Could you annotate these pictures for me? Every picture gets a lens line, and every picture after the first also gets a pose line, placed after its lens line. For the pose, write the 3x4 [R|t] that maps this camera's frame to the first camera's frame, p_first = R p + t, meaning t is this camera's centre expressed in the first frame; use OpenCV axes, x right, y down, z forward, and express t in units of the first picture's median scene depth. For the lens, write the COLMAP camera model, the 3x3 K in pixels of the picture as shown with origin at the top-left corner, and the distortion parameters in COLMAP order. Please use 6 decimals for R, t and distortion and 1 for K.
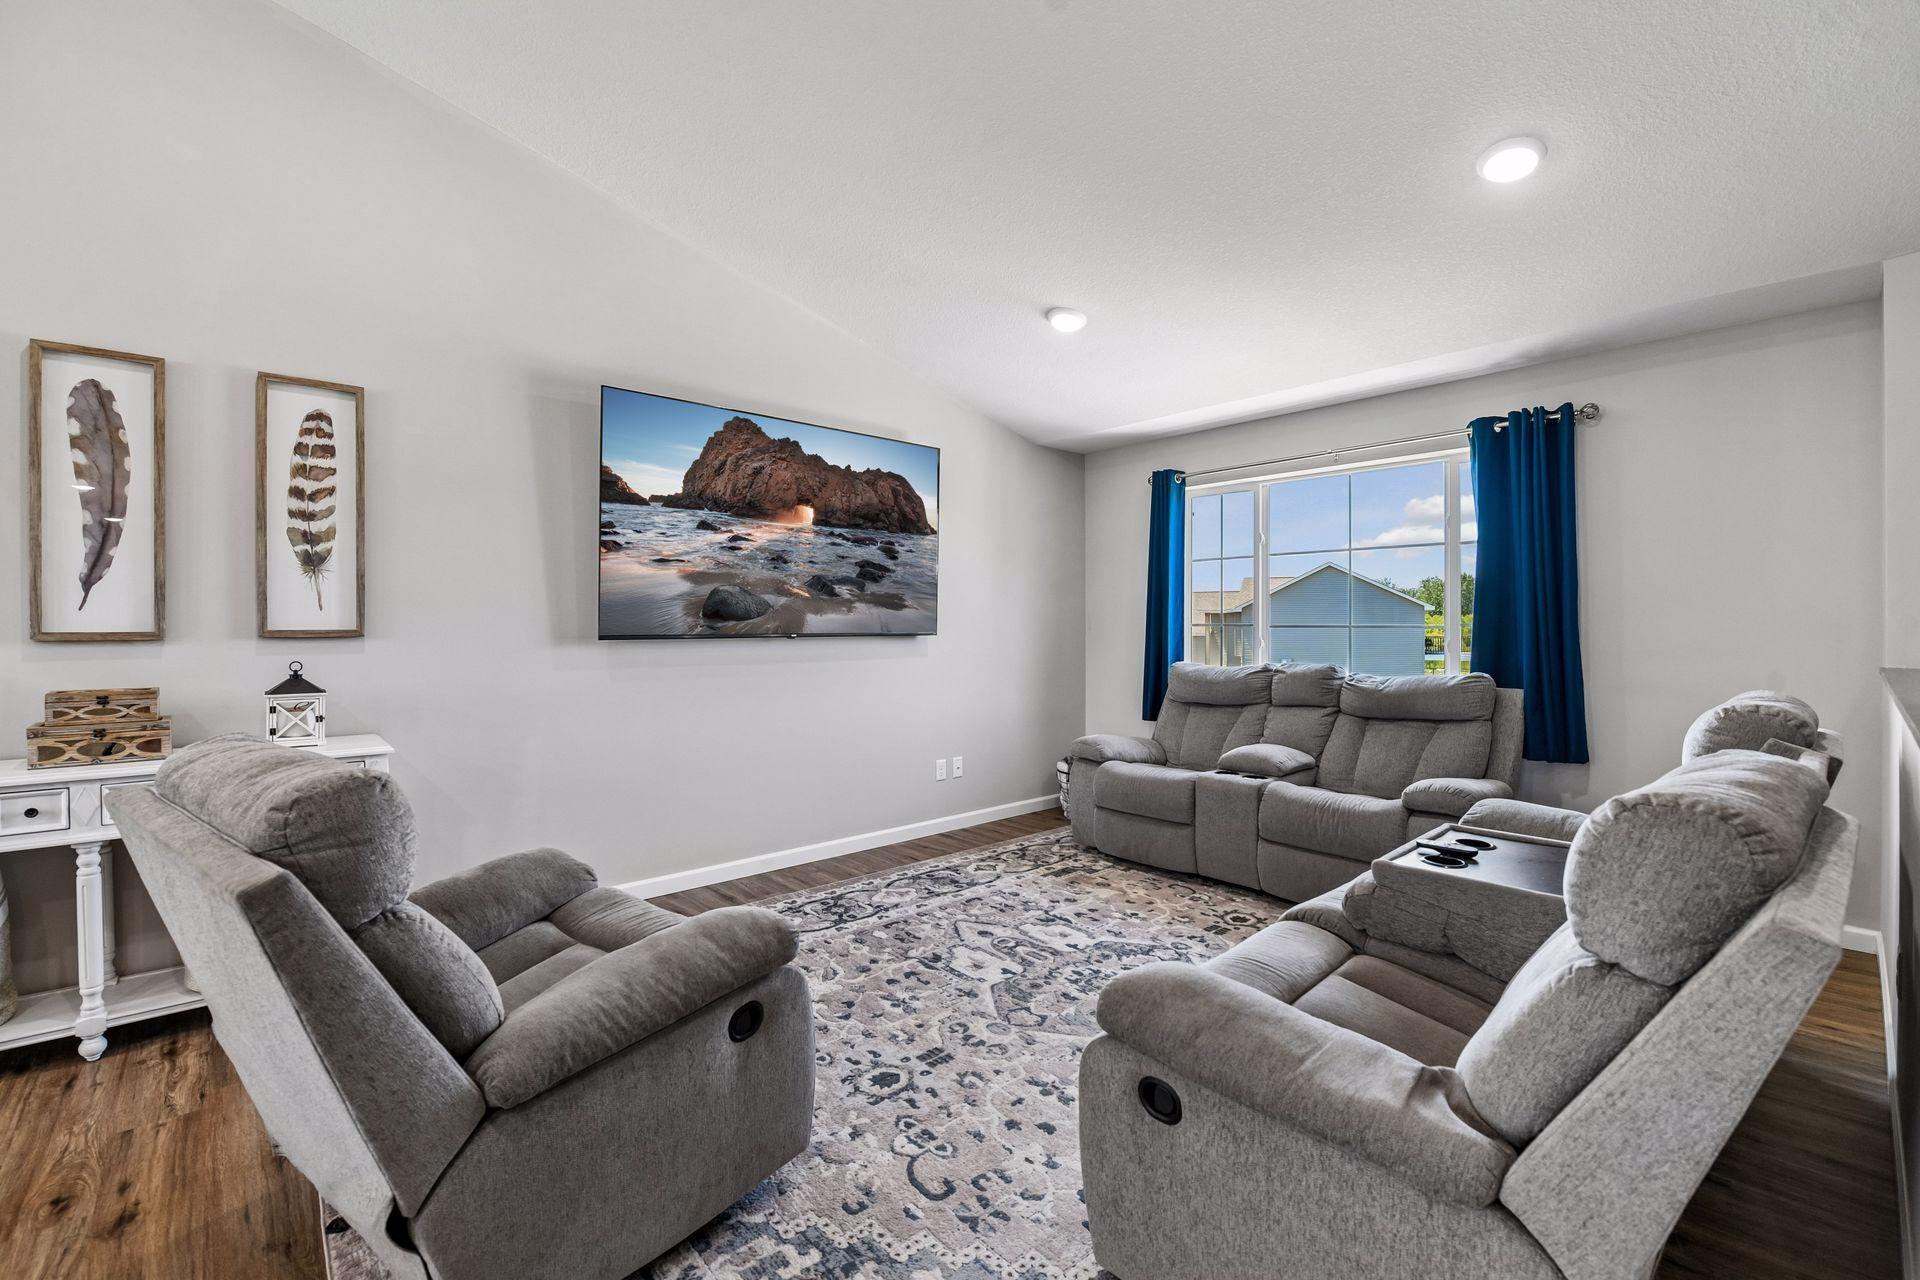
lens RADIAL K [[811.1, 0, 960.0], [0, 811.1, 640.0], [0, 0, 1]] dist [-0.010700, 0.000407]
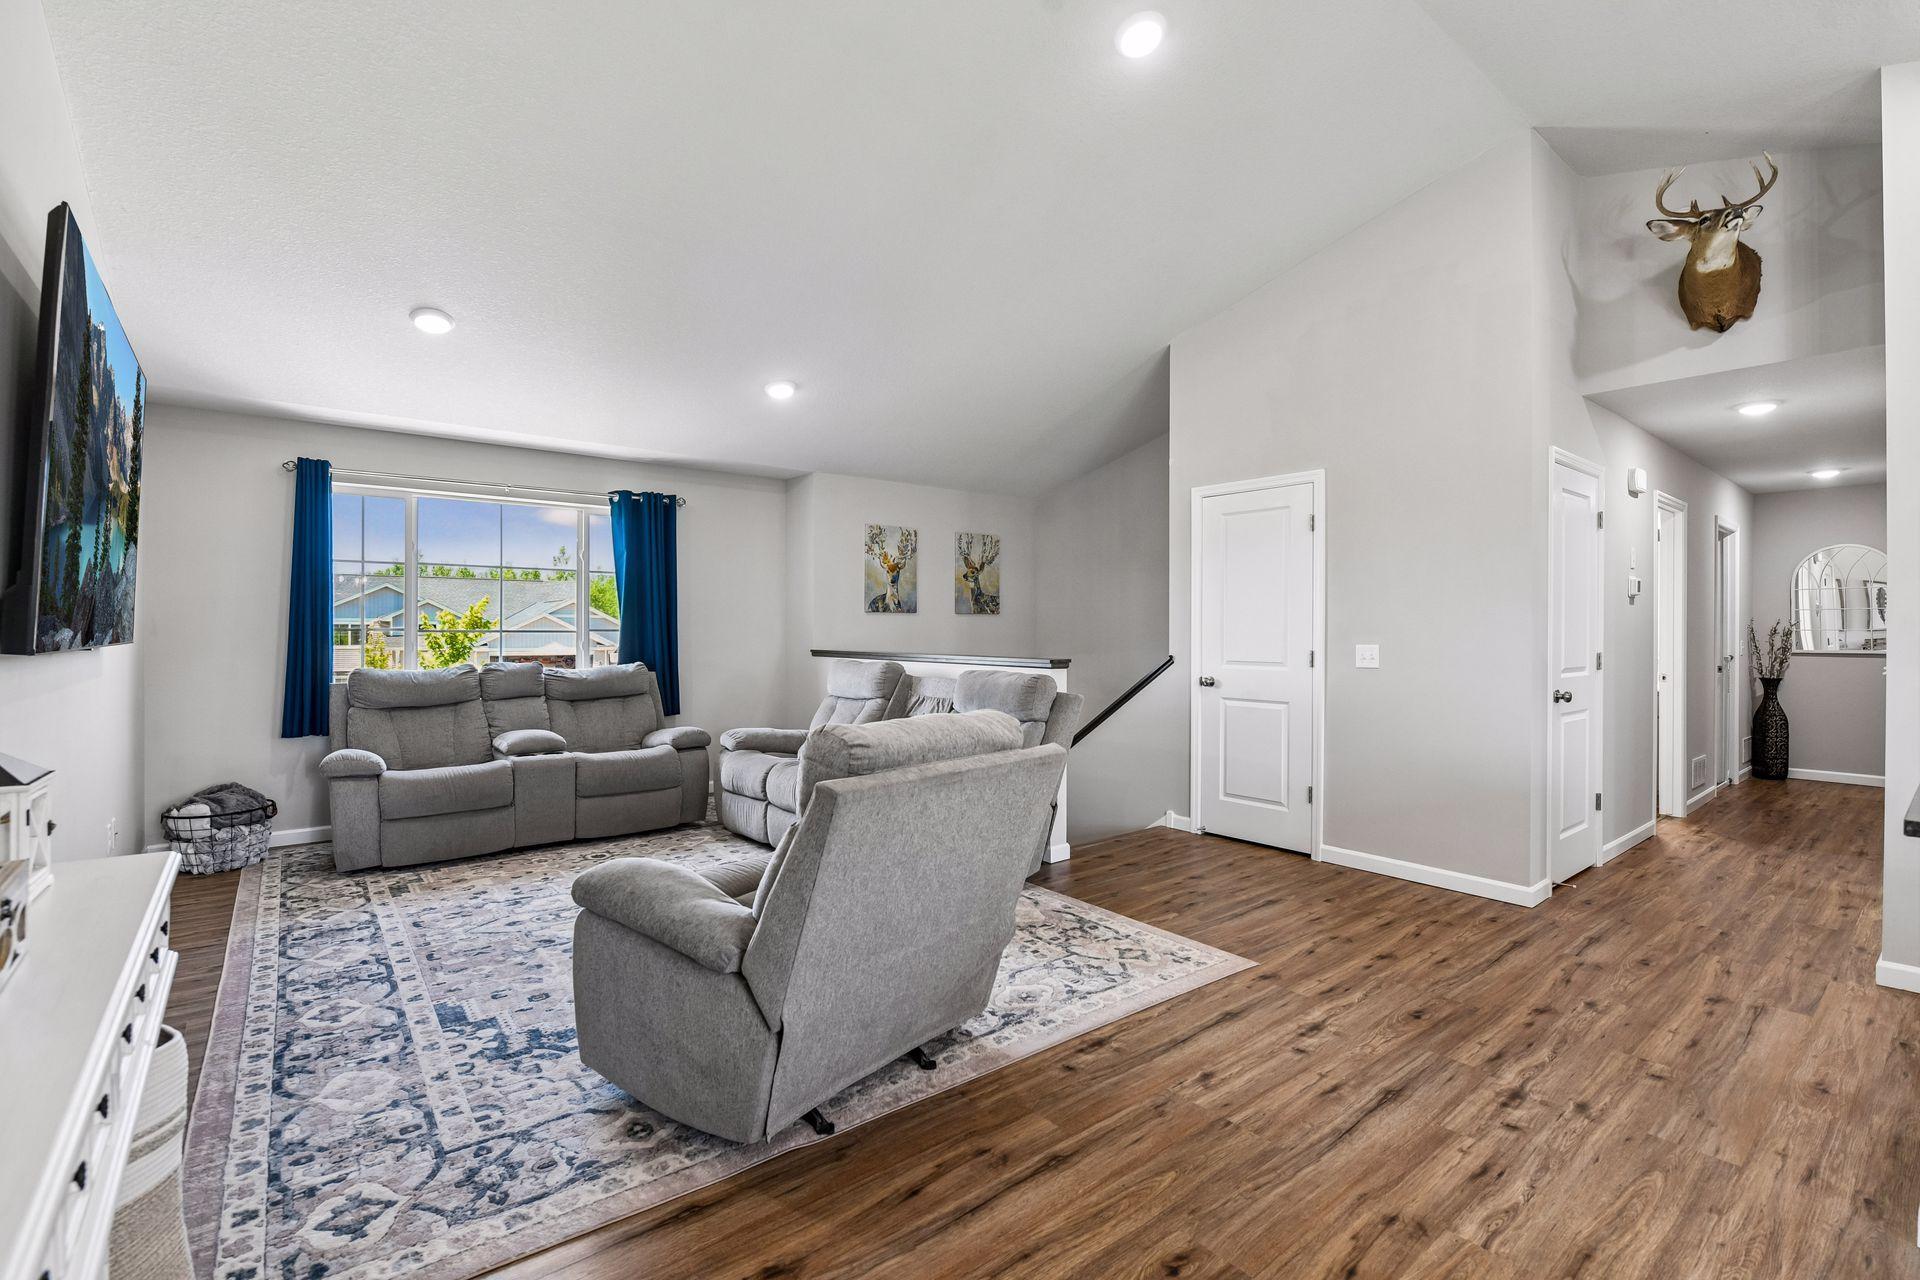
lens RADIAL K [[857.4, 0, 960.0], [0, 857.4, 640.0], [0, 0, 1]] dist [-0.019409, -0.000041]
pose [[0.049480, -0.010364, 0.998721, -0.941714], [0.014367, 0.999850, 0.009664, -0.006637], [-0.998672, 0.013870, 0.049621, 0.329524]]
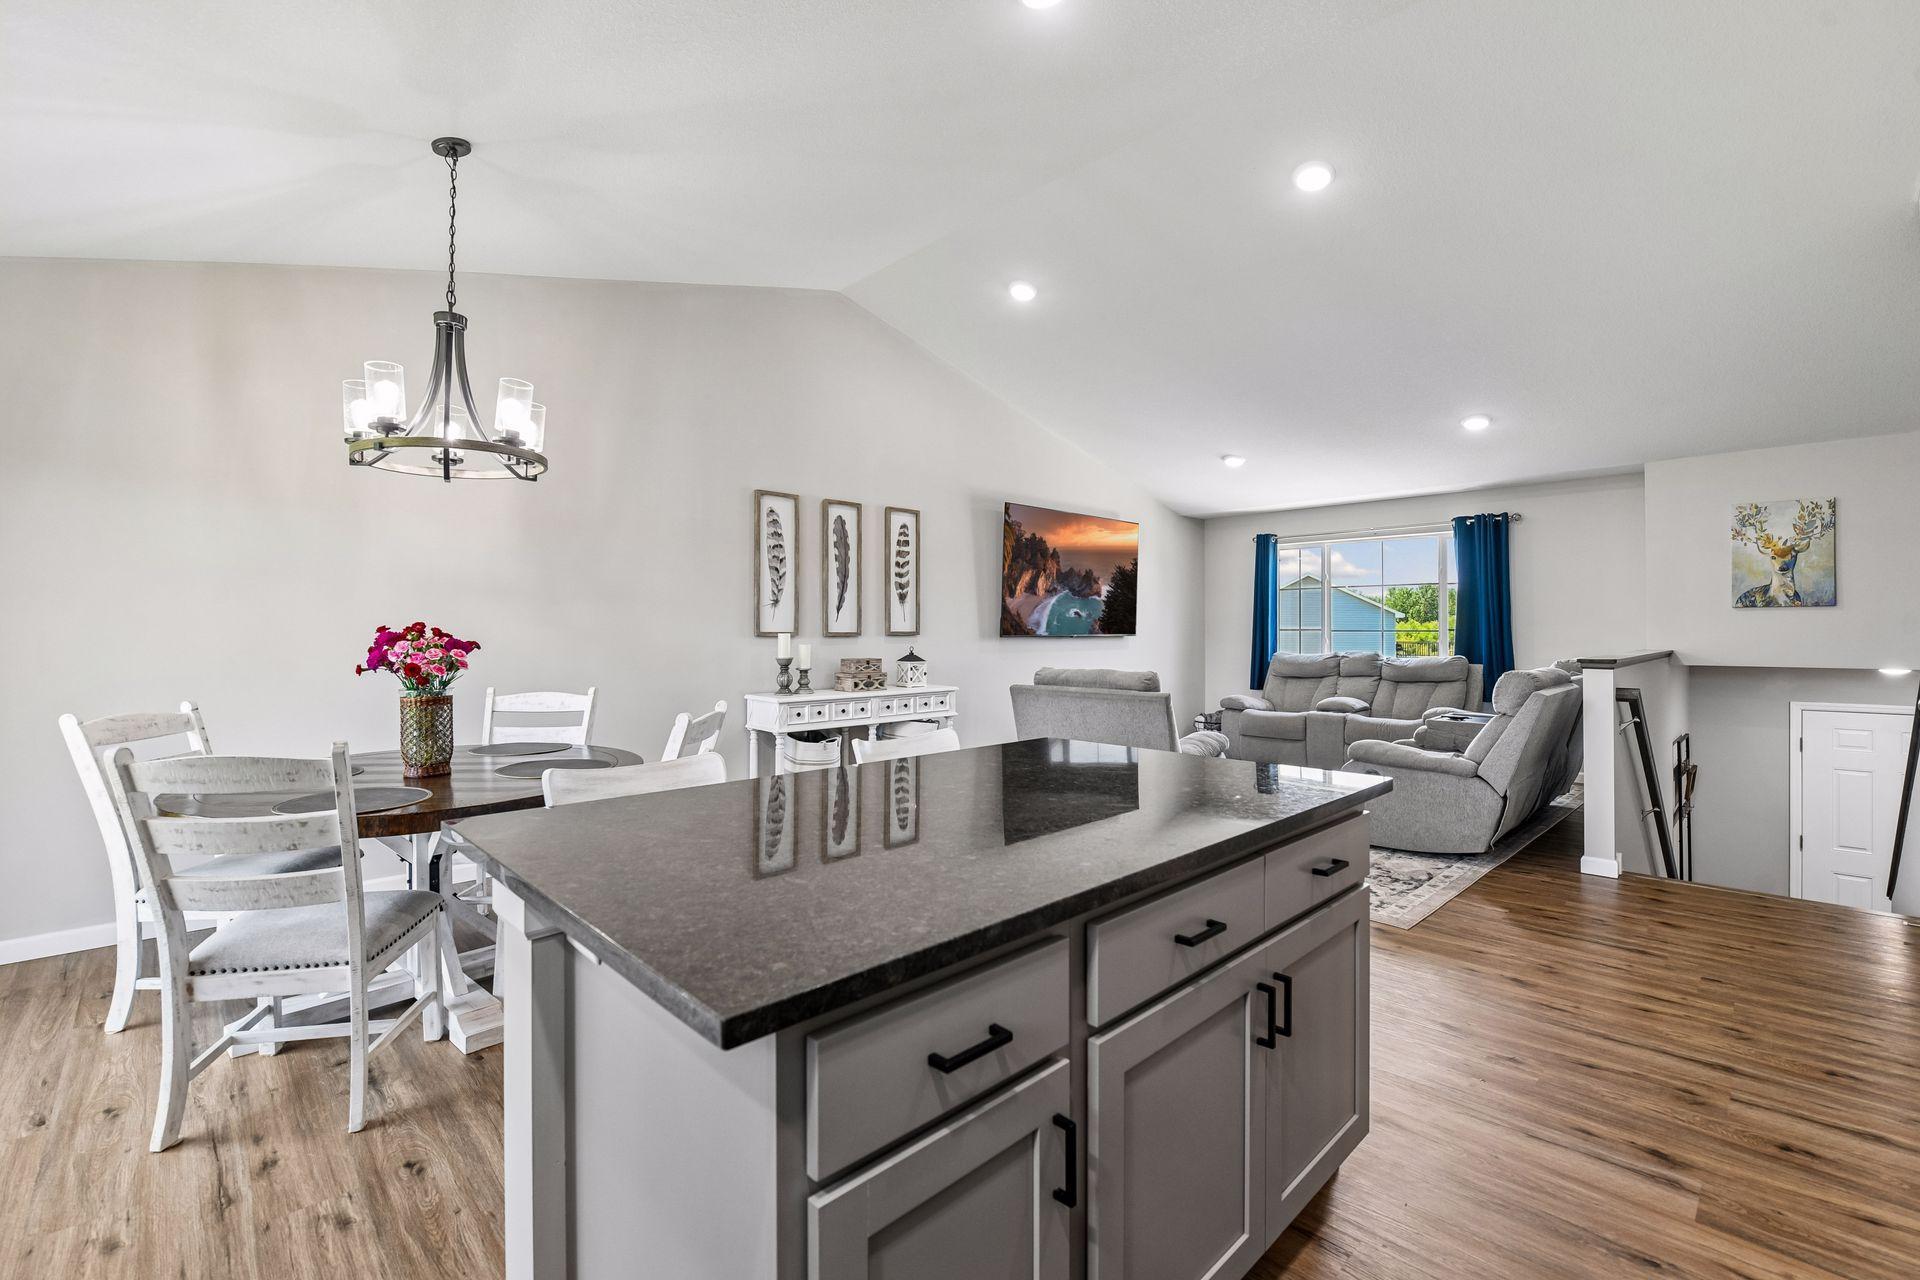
lens RADIAL K [[825.0, 0, 960.0], [0, 825.0, 640.0], [0, 0, 1]] dist [-0.002276, -0.000400]
pose [[0.999088, 0.000115, 0.042704, -0.595349], [0.000216, 0.999970, -0.007734, 0.019687], [-0.042704, 0.007737, 0.999058, -0.859139]]
